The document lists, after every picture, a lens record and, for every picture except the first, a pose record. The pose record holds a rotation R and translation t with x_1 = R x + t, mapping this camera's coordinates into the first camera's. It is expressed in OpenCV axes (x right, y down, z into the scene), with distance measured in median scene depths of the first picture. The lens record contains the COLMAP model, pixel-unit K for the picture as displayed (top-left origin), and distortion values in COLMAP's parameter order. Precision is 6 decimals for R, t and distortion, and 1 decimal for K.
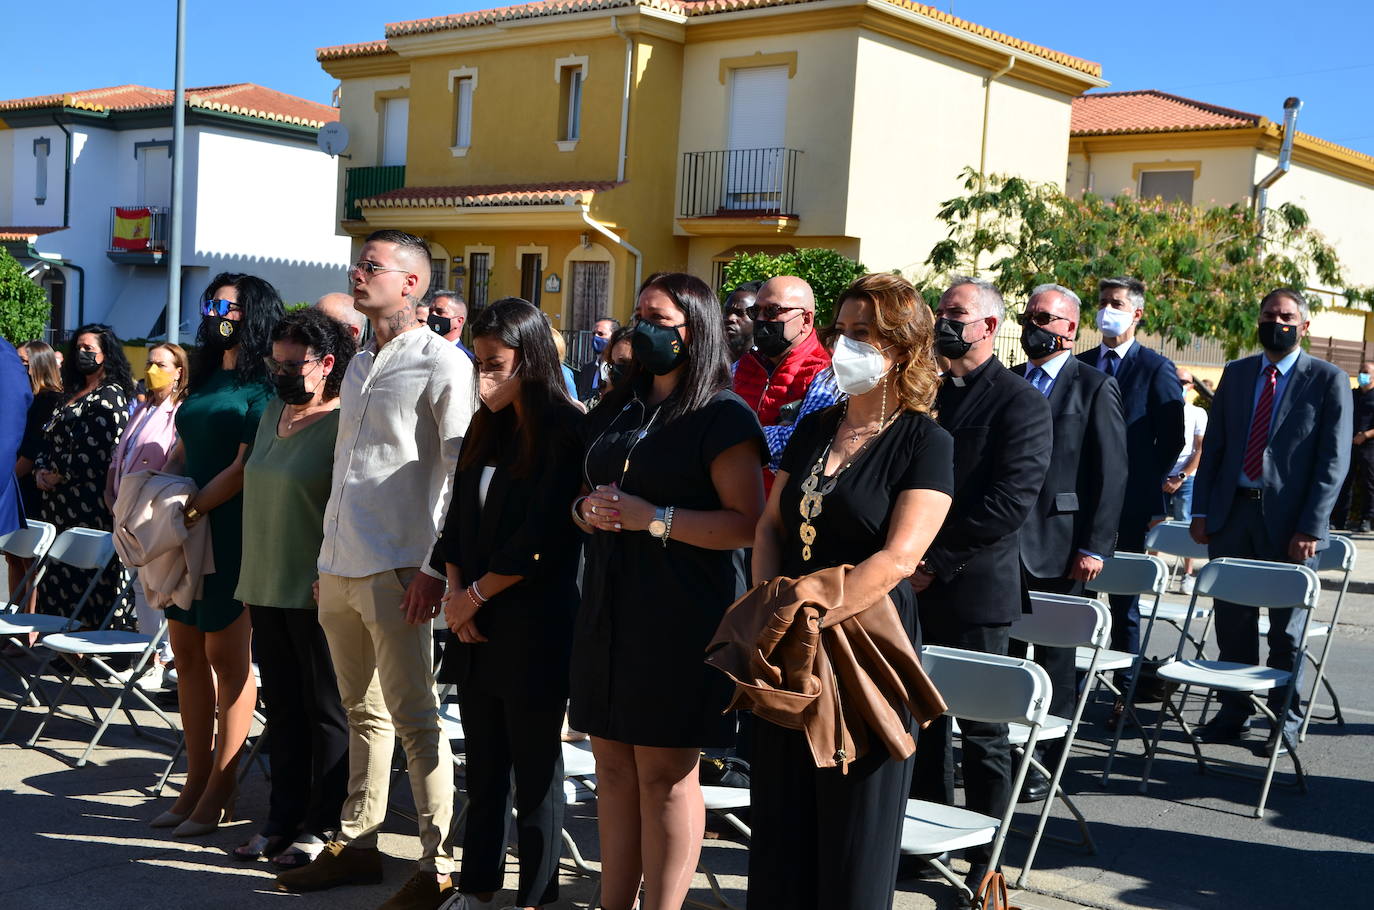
lens RADIAL K [[1622.3, 0, 684.0], [0, 1622.3, 452.7], [0, 0, 1]] dist [0.016016, 0.068232]
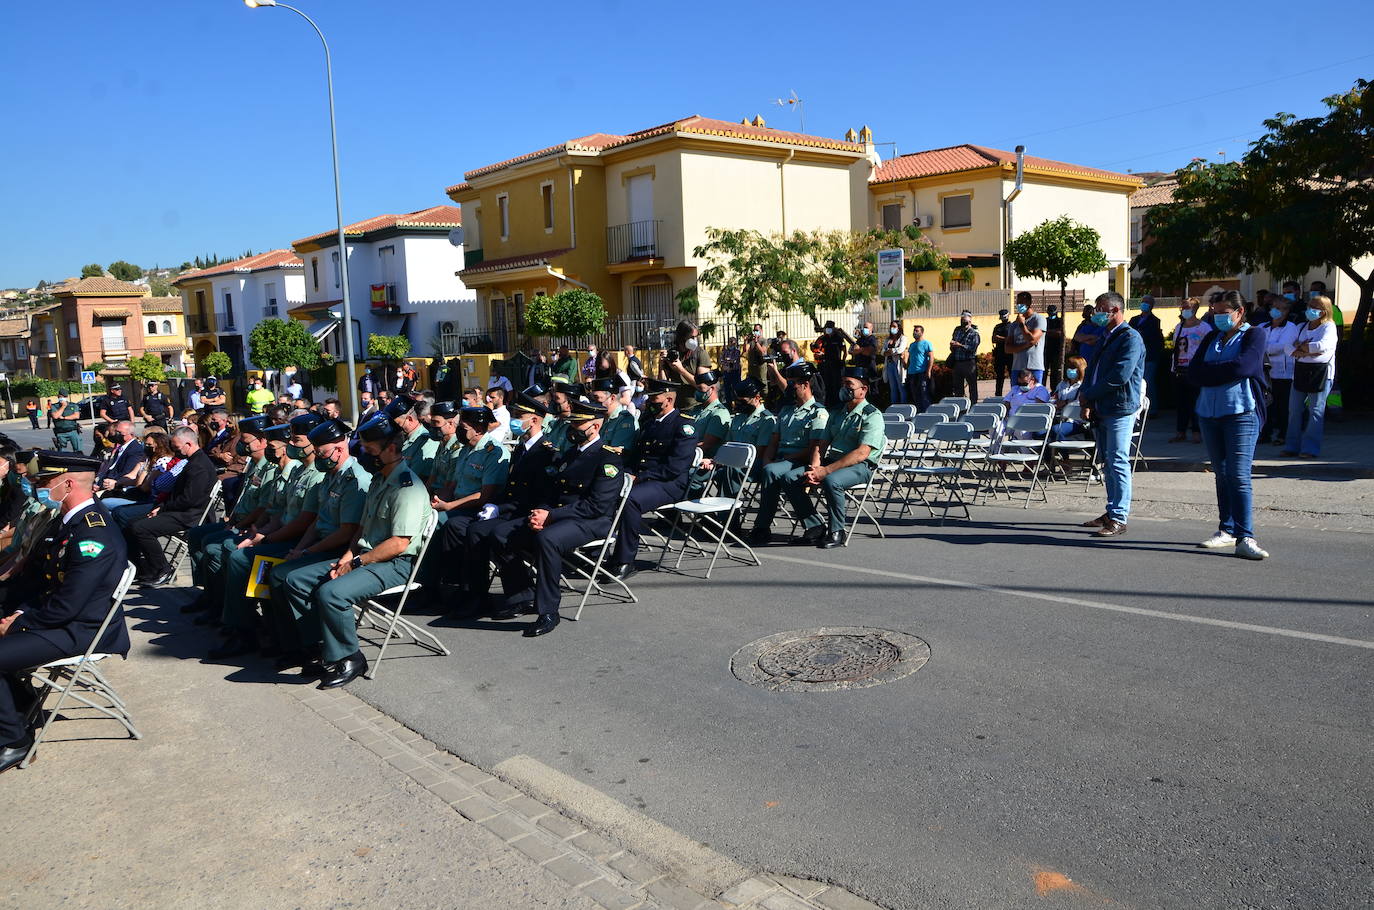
lens RADIAL K [[1027.0, 0, 671.1], [0, 1027.0, 454.7], [0, 0, 1]] dist [-0.127873, 0.119132]
pose [[0.980023, -0.076430, -0.183610, 0.231536], [0.088156, 0.994499, 0.056563, 0.004407], [0.178277, -0.071619, 0.981371, -0.089296]]
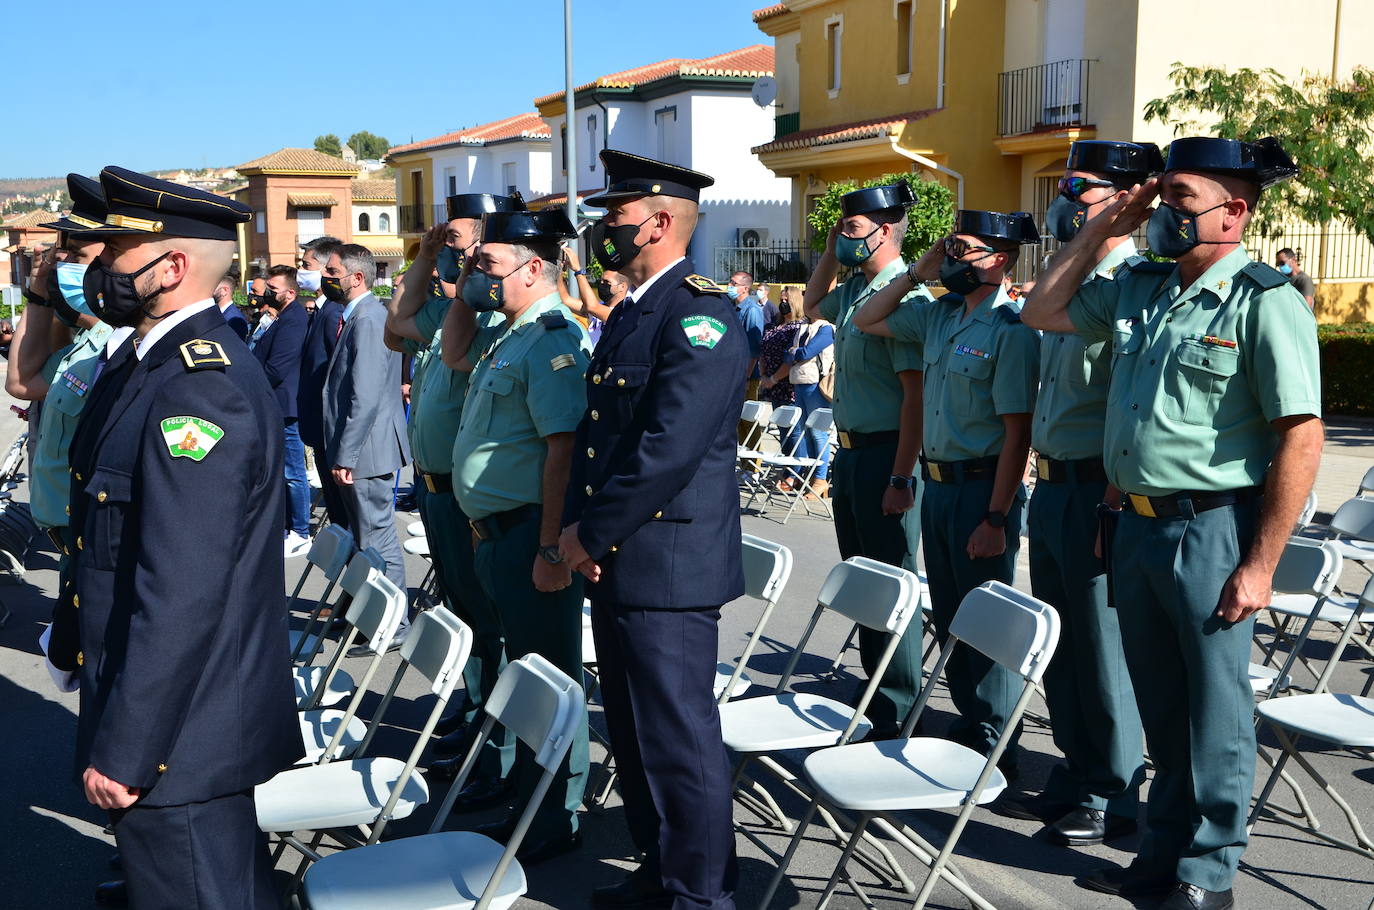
lens RADIAL K [[1519.1, 0, 668.8], [0, 1519.1, 455.3], [0, 0, 1]] dist [-0.049910, 0.272769]
pose [[0.886662, -0.003171, -0.462408, 0.233223], [0.030999, 0.998135, 0.052595, -0.000806], [0.461378, -0.060968, 0.885106, 0.037098]]
